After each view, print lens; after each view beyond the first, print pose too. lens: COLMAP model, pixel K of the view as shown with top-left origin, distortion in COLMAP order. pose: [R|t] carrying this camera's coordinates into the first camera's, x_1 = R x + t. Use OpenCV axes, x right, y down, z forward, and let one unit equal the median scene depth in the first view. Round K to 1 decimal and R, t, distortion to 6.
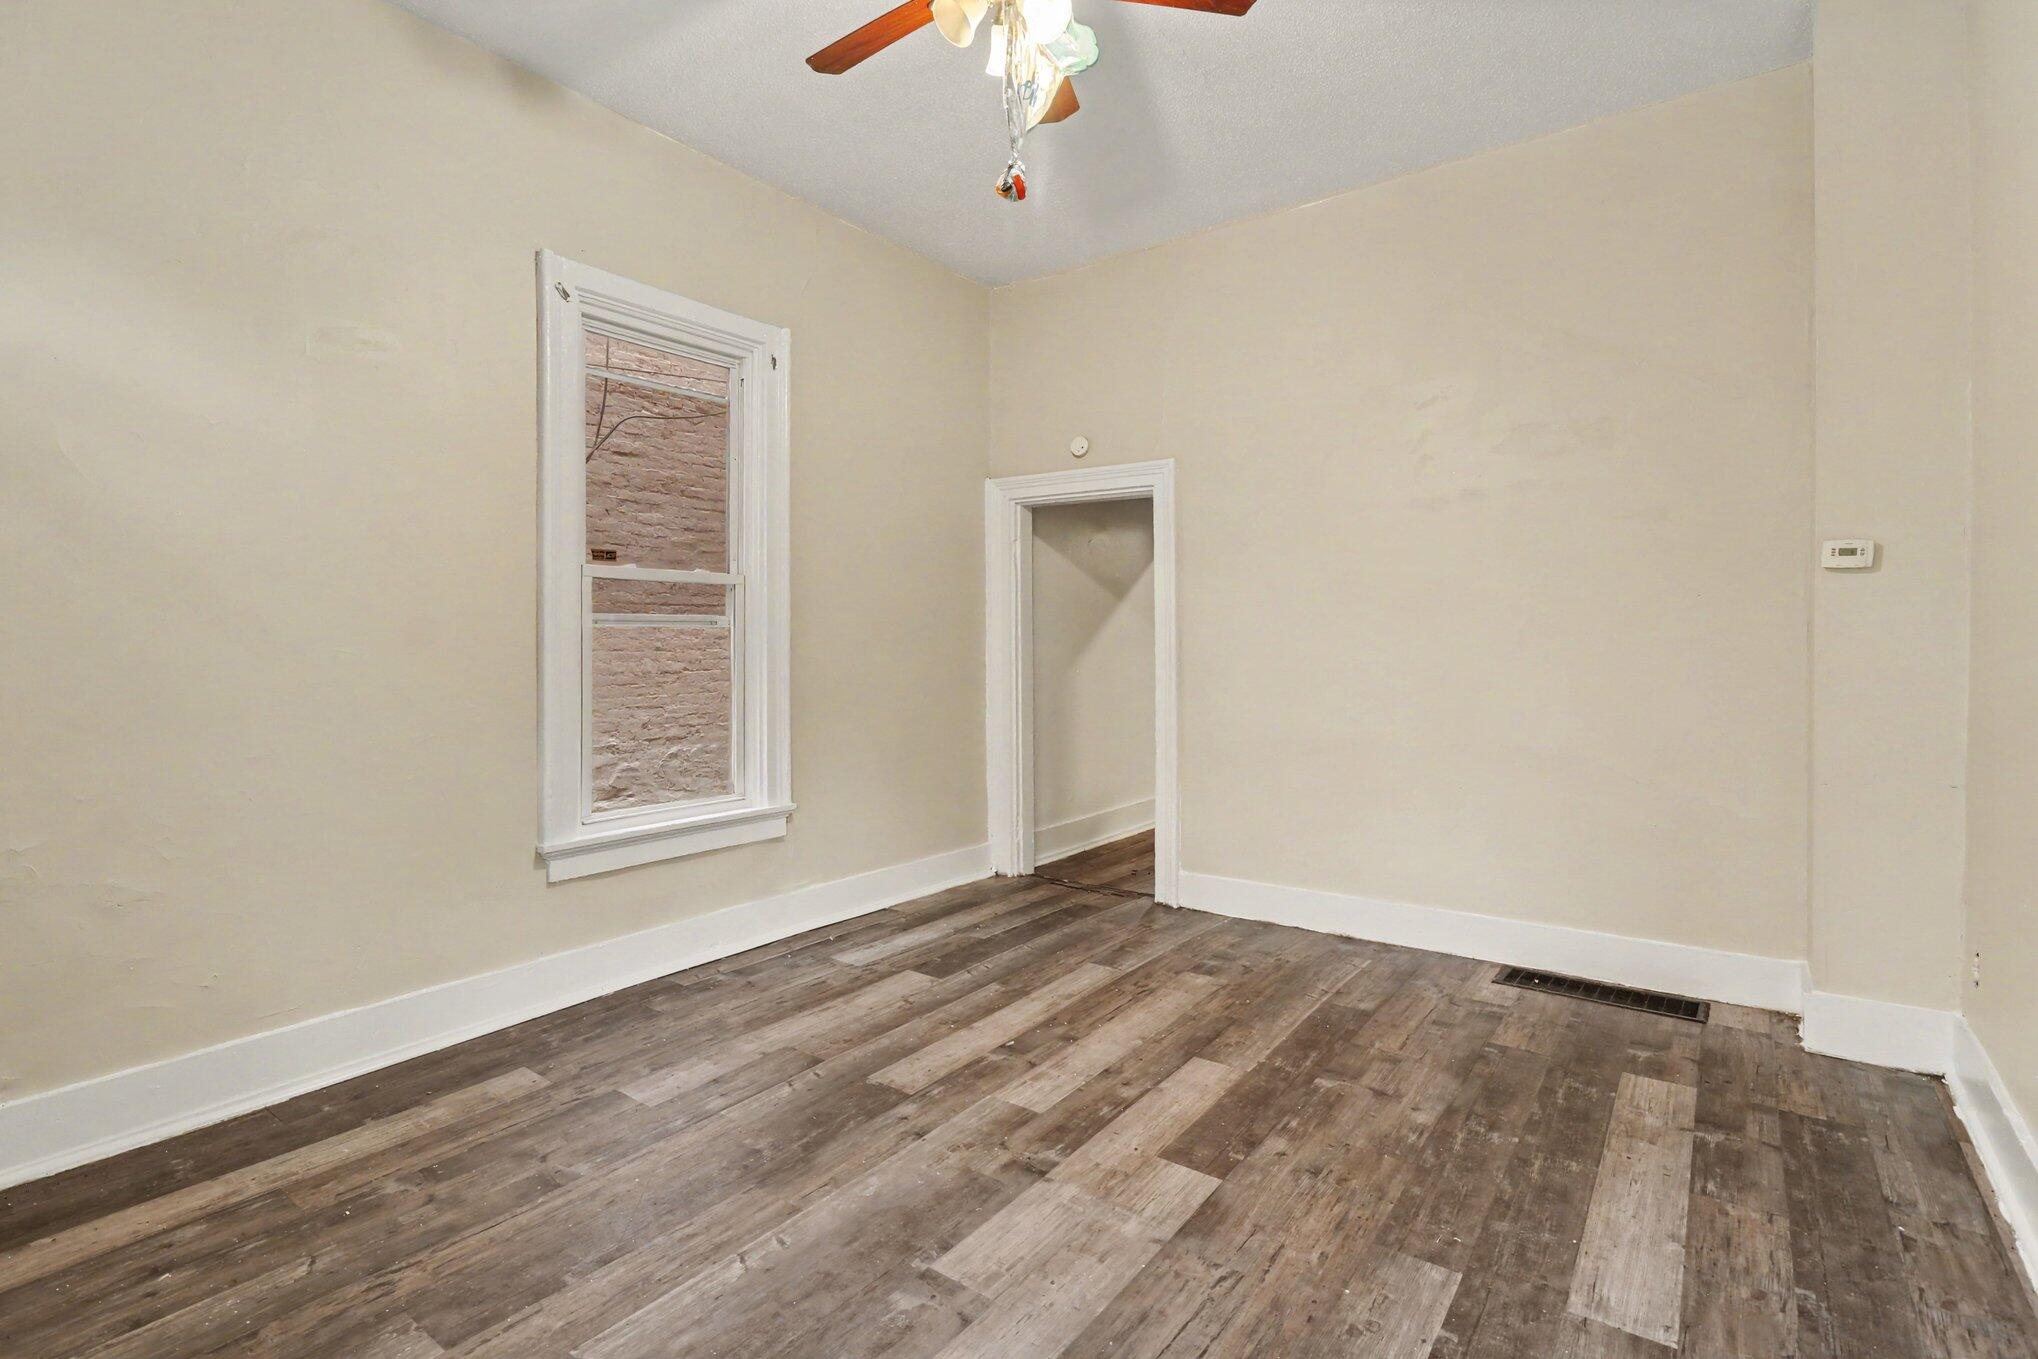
lens RADIAL K [[949.0, 0, 1023.6], [0, 949.0, 674.1], [0, 0, 1]] dist [-0.013789, 0.005587]
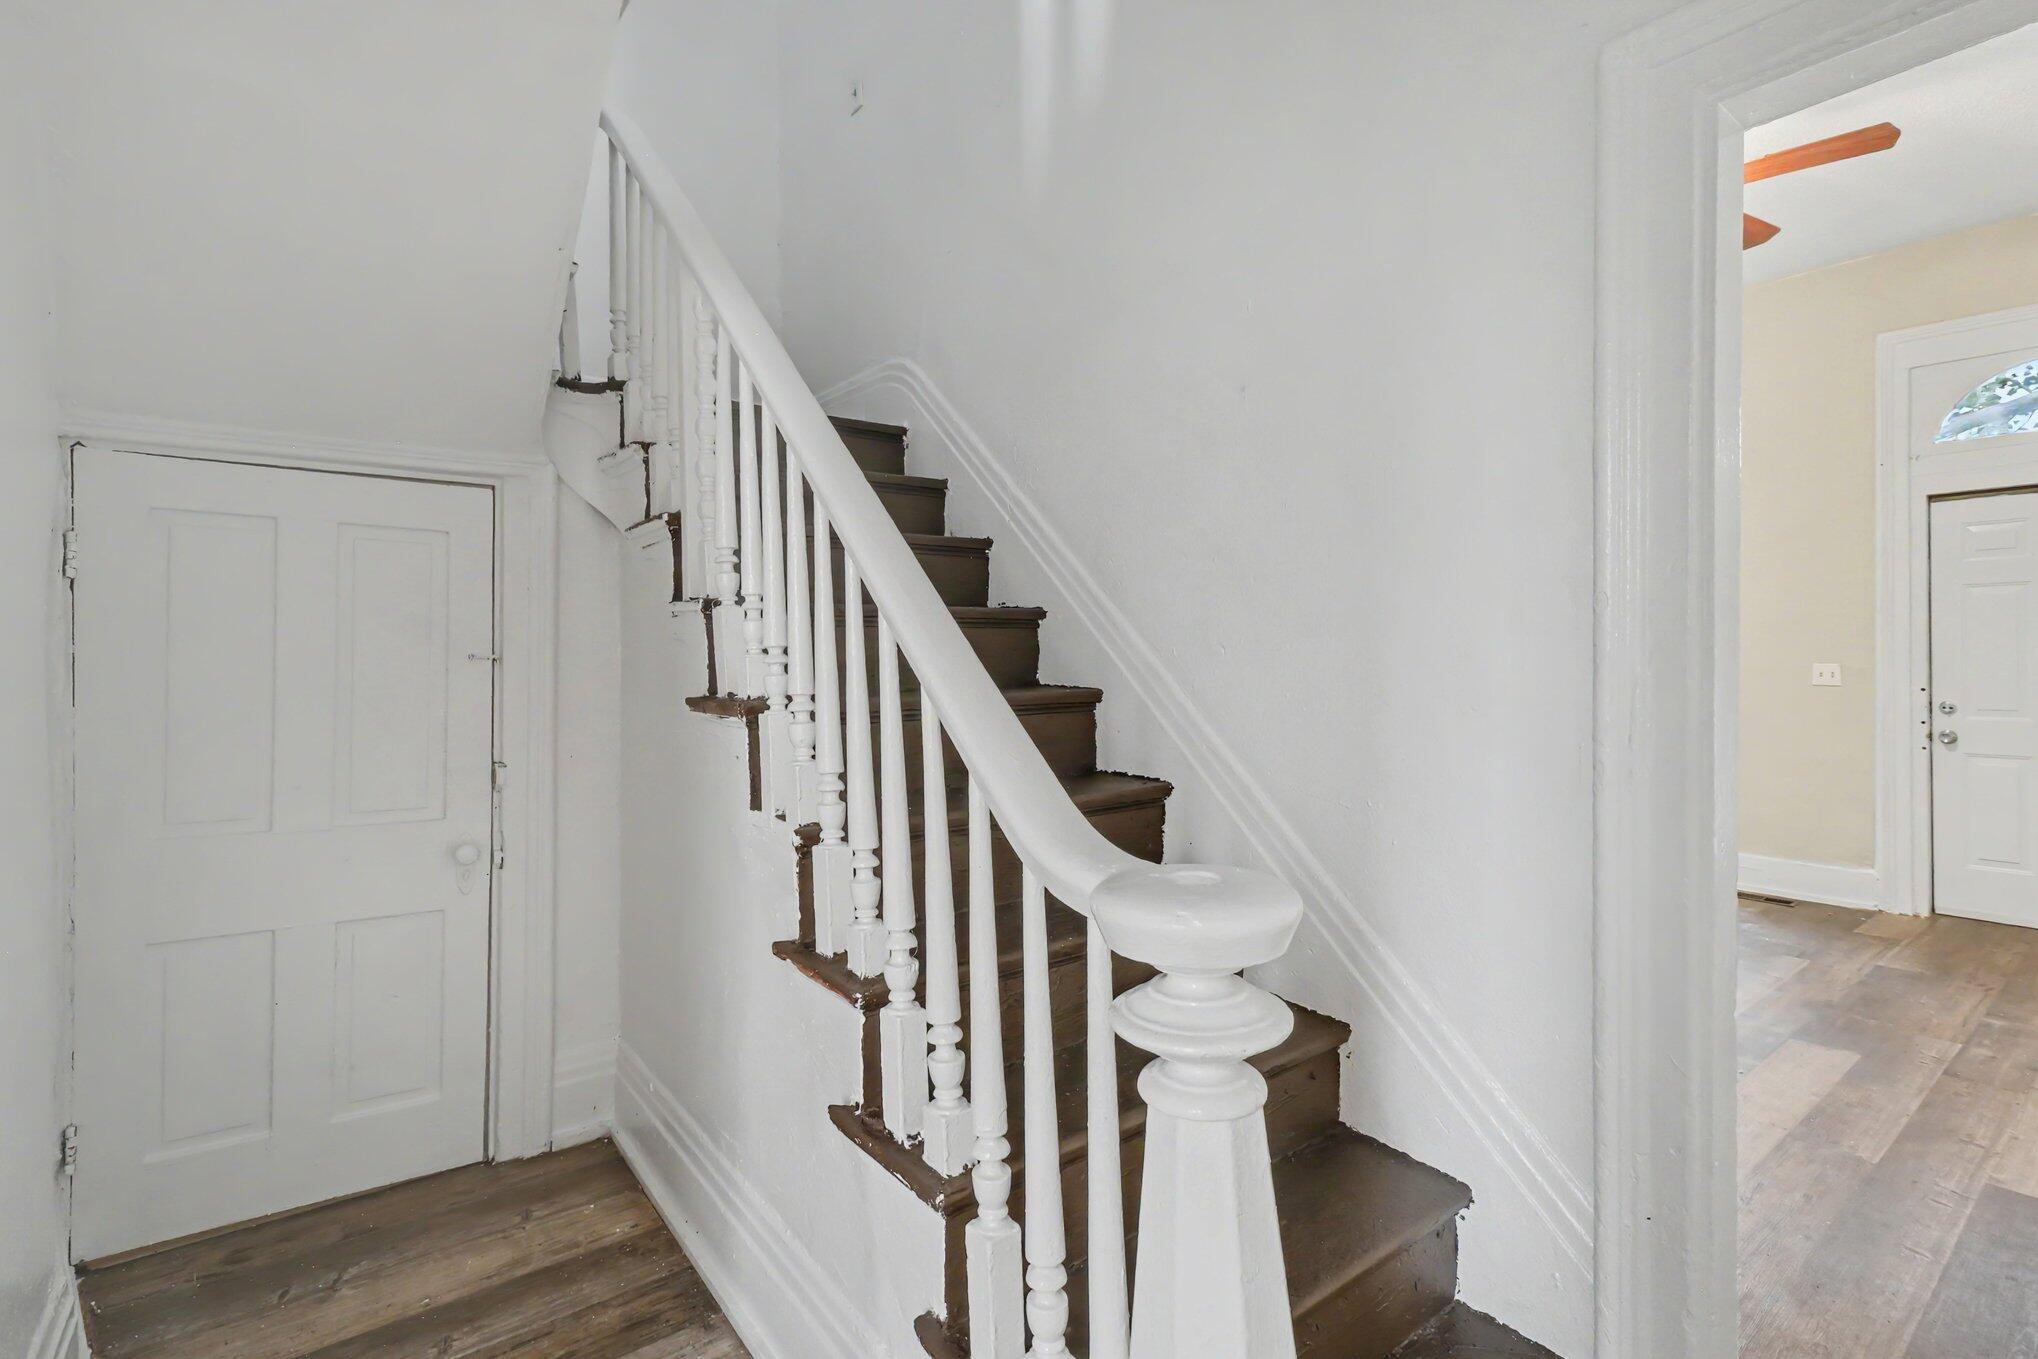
lens RADIAL K [[949.0, 0, 1020.1], [0, 949.0, 662.8], [0, 0, 1]] dist [-0.013789, 0.005587]
pose [[-0.963469, 0.008867, 0.267674, 0.468213], [0.017179, 0.999440, 0.028725, -0.063804], [-0.267269, 0.032274, -0.963081, 2.298004]]
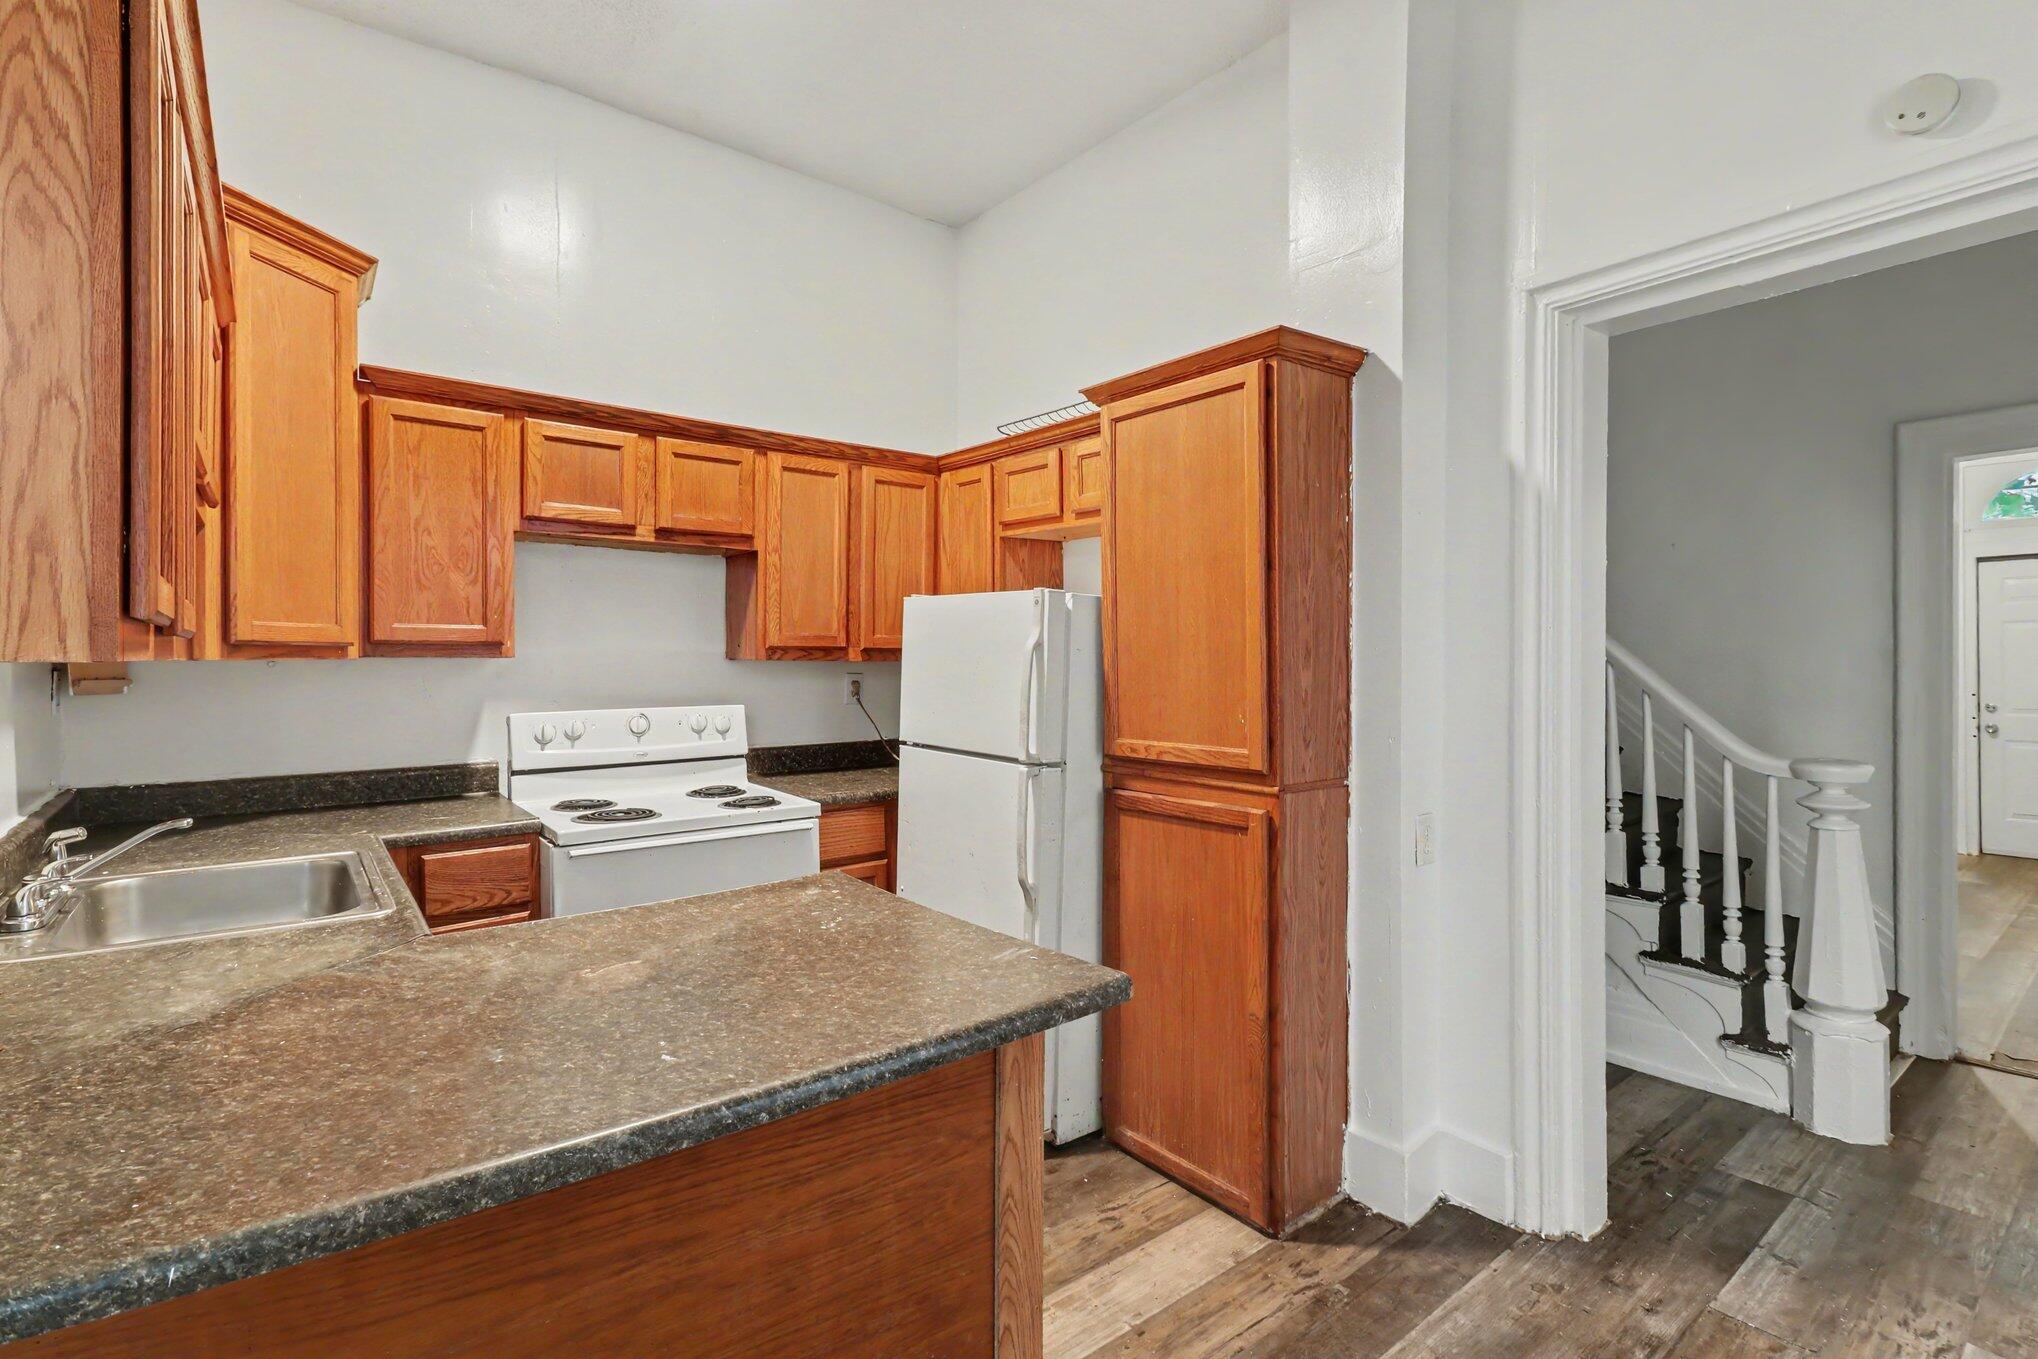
lens RADIAL K [[949.0, 0, 1018.2], [0, 949.0, 658.7], [0, 0, 1]] dist [-0.013789, 0.005587]
pose [[-0.965166, 0.007360, 0.261533, 1.067057], [0.014328, 0.999591, 0.024743, -0.124230], [-0.261244, 0.027629, -0.964877, 3.164880]]
